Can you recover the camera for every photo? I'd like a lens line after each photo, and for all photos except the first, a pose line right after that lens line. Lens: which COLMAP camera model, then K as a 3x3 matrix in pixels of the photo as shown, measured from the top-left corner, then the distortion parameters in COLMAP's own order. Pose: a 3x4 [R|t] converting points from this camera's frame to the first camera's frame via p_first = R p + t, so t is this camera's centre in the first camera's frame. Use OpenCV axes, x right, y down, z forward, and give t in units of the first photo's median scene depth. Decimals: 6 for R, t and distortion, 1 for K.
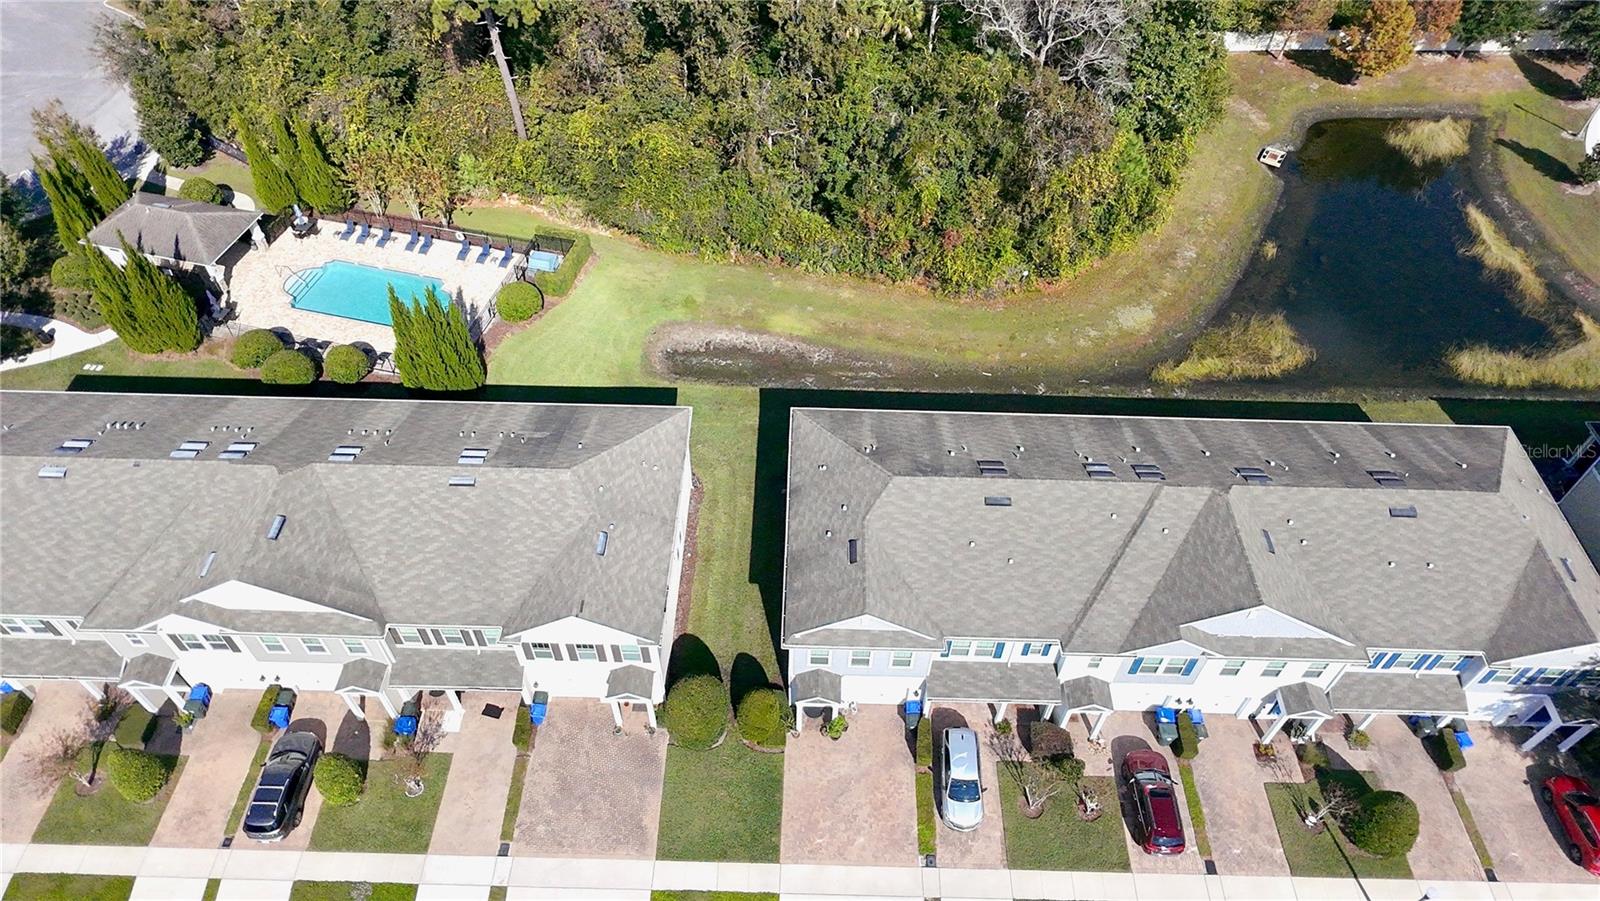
lens RADIAL K [[1023.9, 0, 800.5], [0, 1023.9, 447.8], [0, 0, 1]] dist [0.002625, 0.000103]
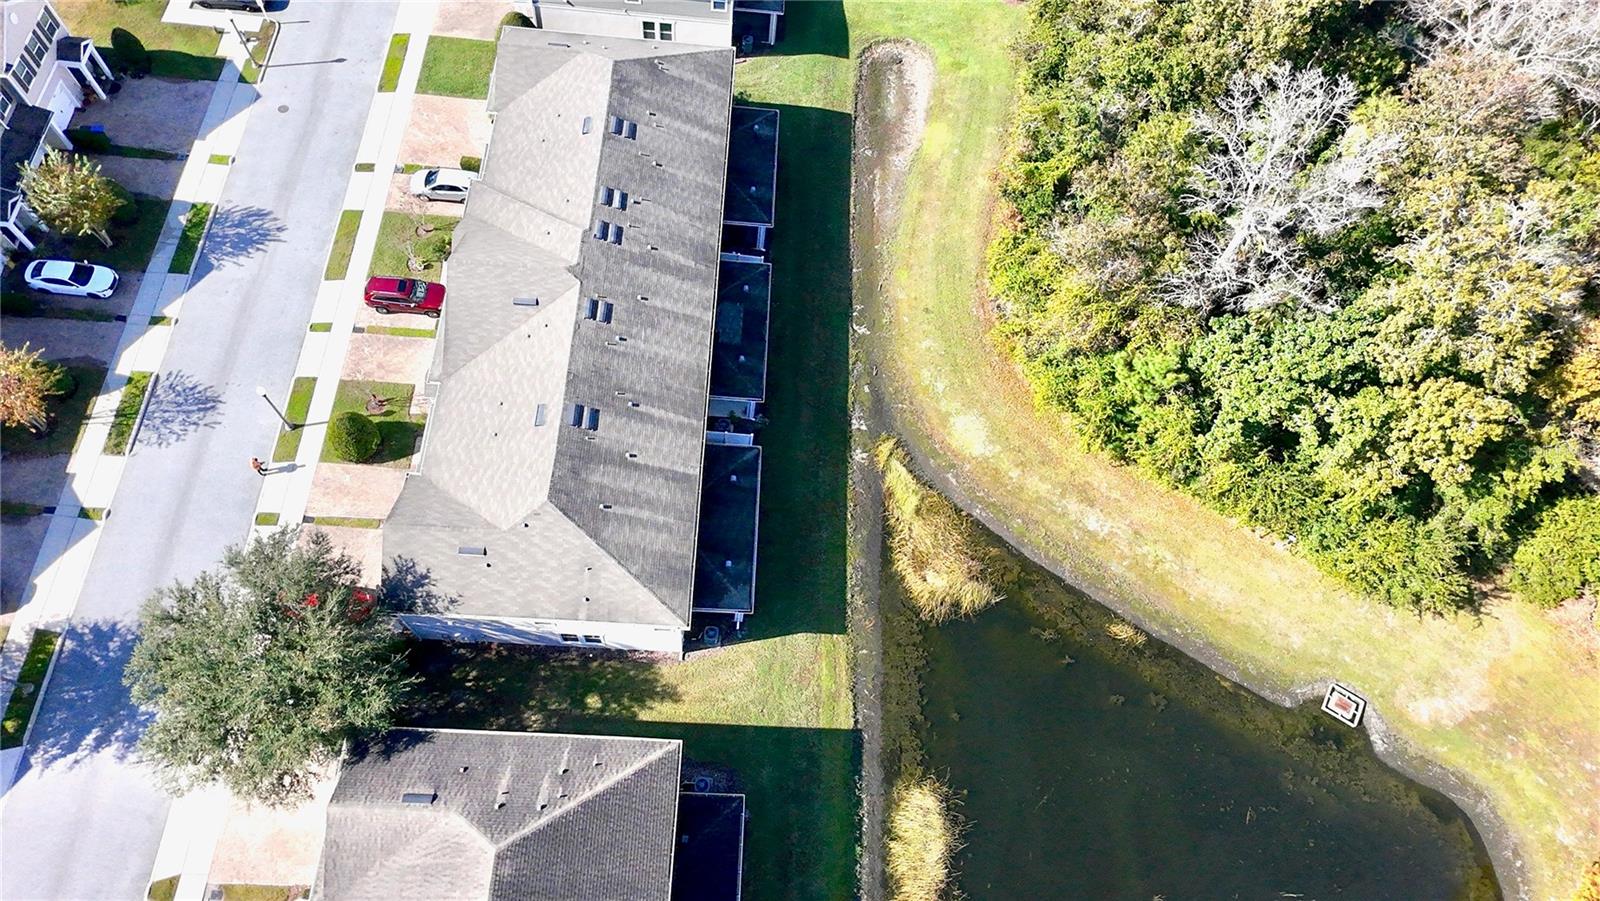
lens RADIAL K [[1002.0, 0, 800.0], [0, 1002.0, 450.5], [0, 0, 1]] dist [-0.001922, 0.001697]
pose [[-0.006465, 0.899950, -0.435945, 0.697398], [-0.804141, 0.254459, 0.537222, -0.458469], [0.594403, 0.354034, 0.722042, 0.272227]]
